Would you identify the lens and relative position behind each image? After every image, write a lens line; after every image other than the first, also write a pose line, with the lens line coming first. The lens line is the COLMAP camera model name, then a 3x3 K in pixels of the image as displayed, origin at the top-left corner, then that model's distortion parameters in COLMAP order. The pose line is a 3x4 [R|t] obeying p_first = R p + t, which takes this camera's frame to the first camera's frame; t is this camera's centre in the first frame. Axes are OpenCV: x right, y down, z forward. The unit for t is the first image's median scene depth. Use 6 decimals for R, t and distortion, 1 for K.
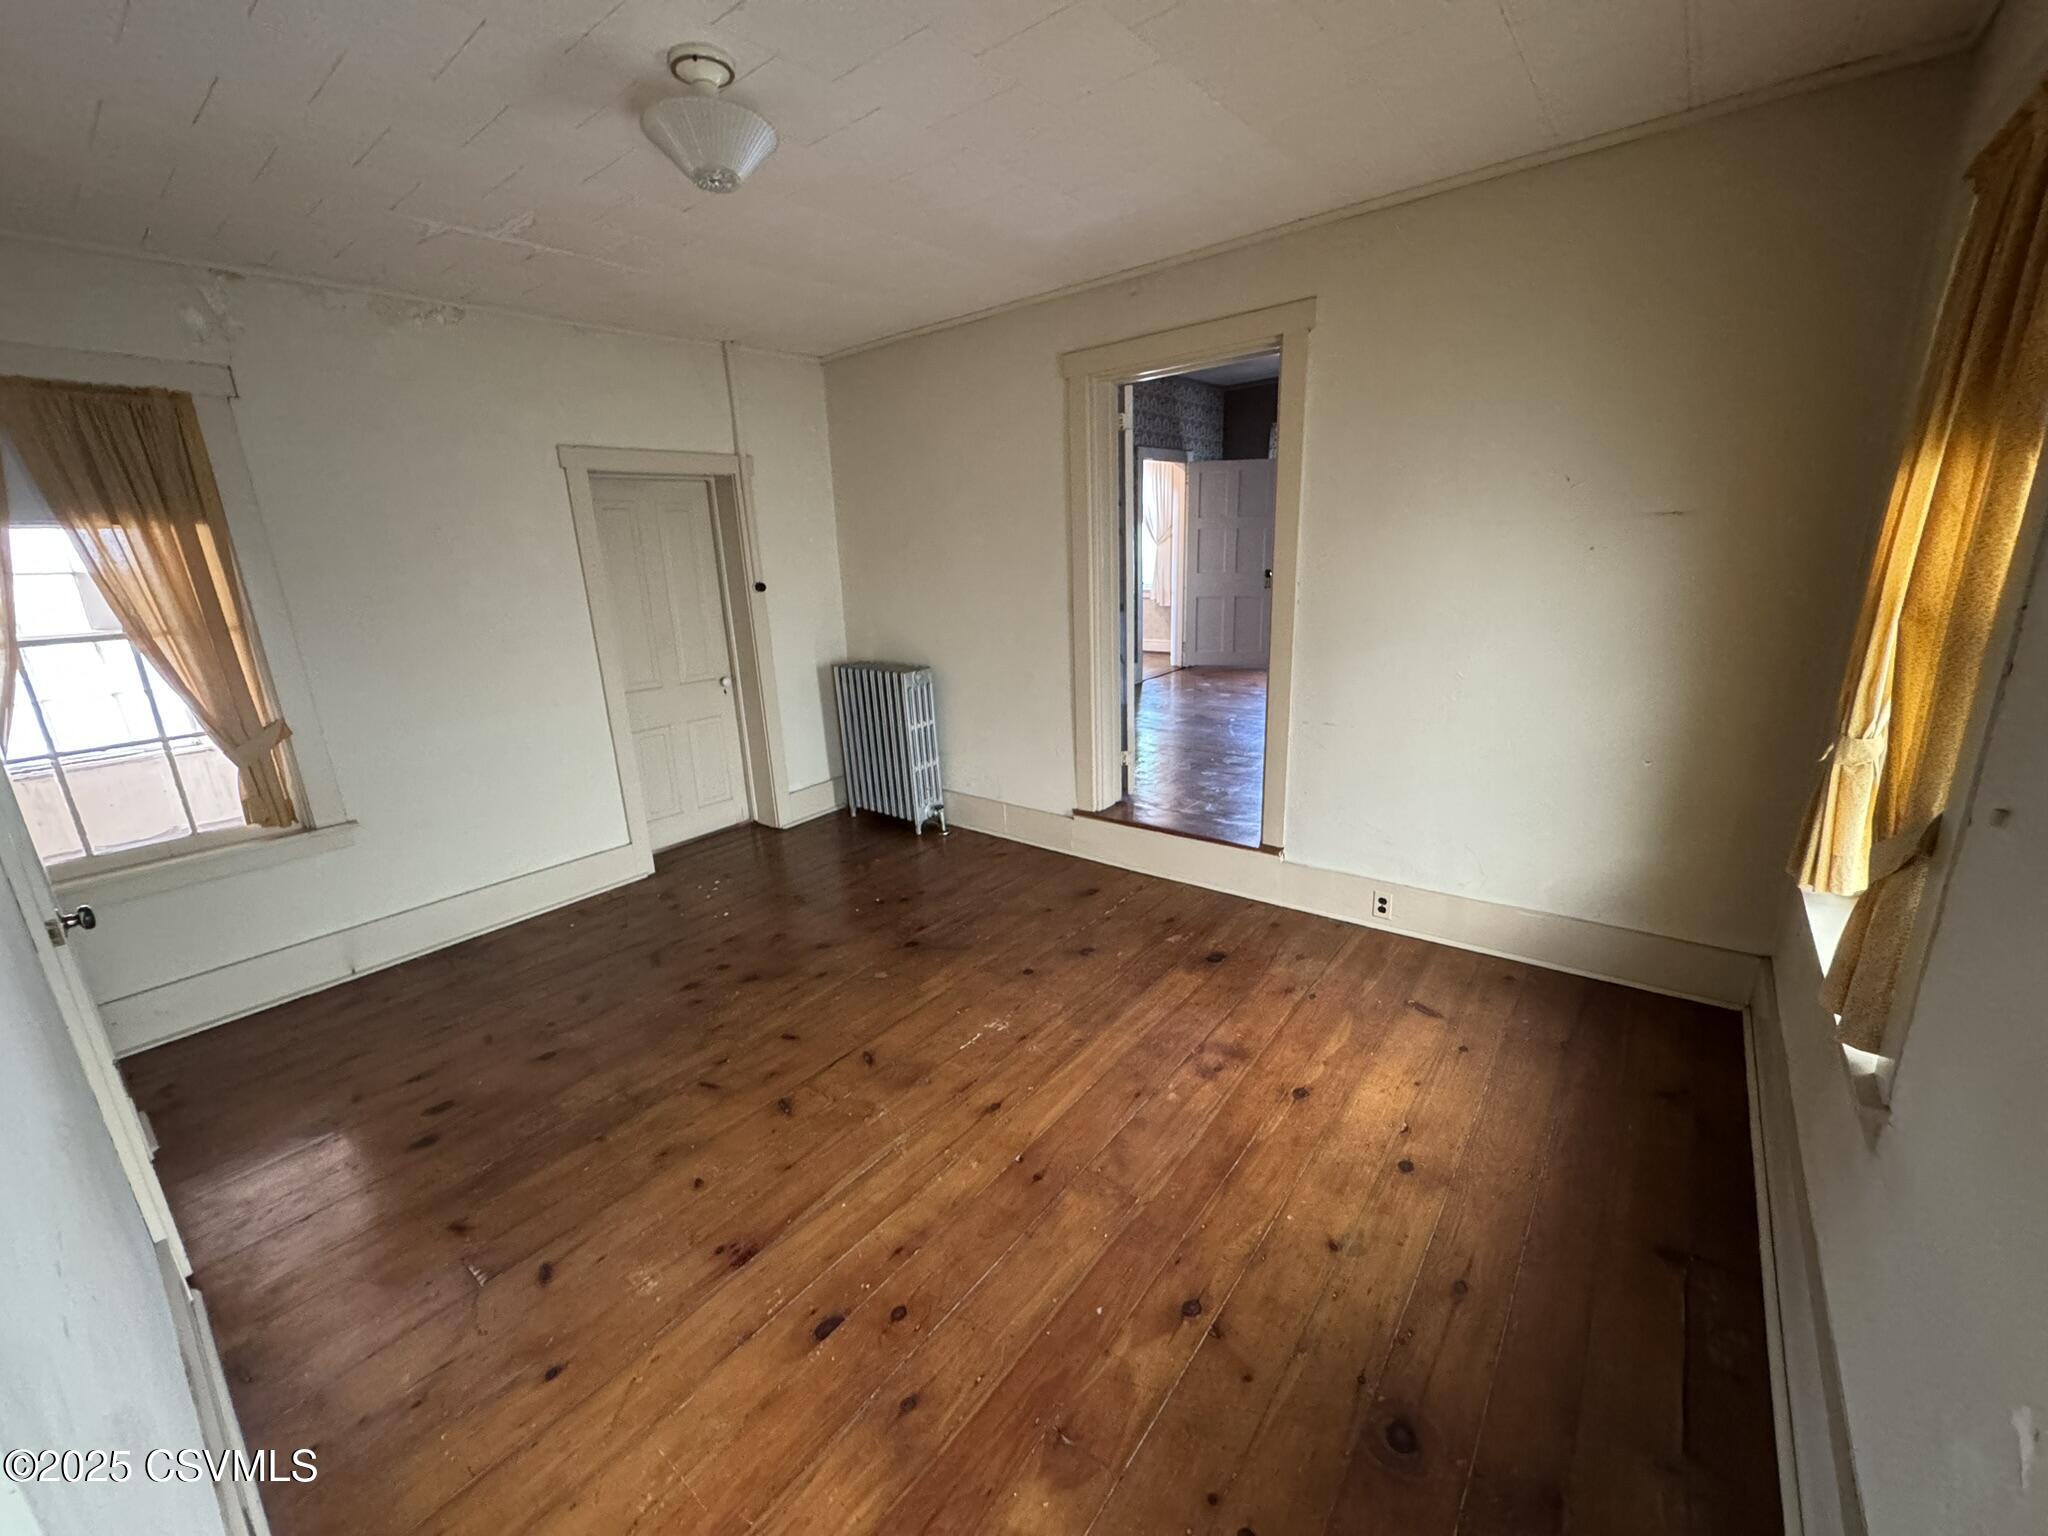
lens RADIAL K [[816.8, 0, 1022.9], [0, 816.8, 770.3], [0, 0, 1]] dist [-0.000666, -0.000337]
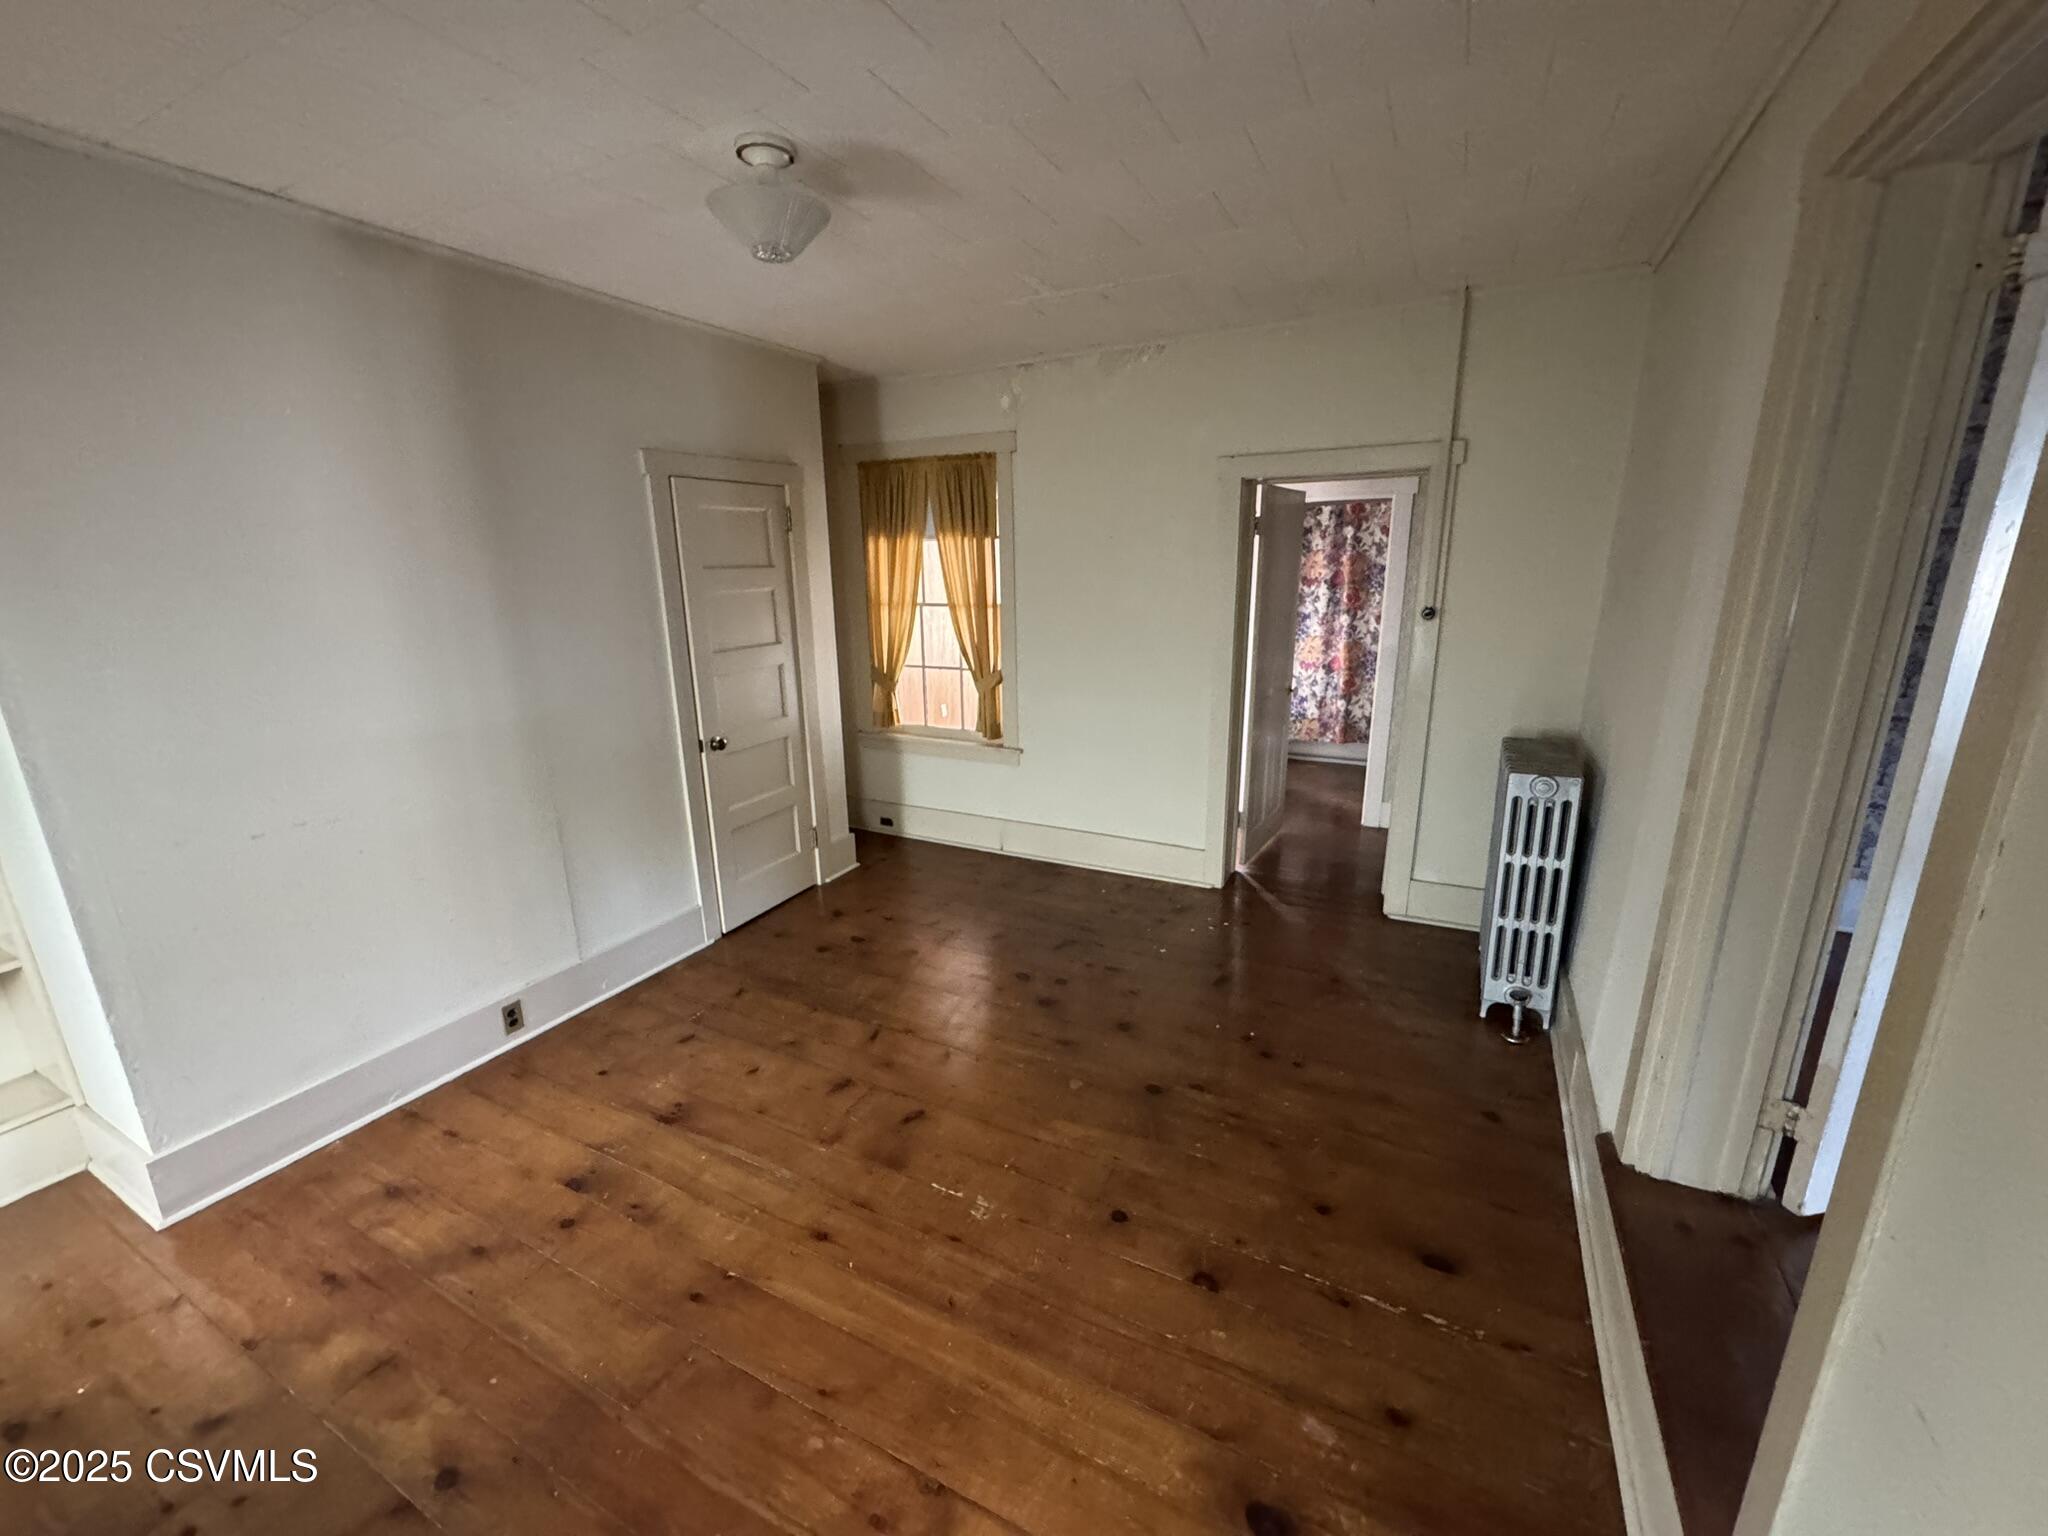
lens RADIAL K [[816.8, 0, 1023.7], [0, 816.8, 772.3], [0, 0, 1]] dist [-0.000666, -0.000337]
pose [[0.192146, 0.288390, -0.938036, 0.561883], [-0.254817, 0.937724, 0.236098, -0.258814], [0.947707, 0.193662, 0.253666, 0.730916]]
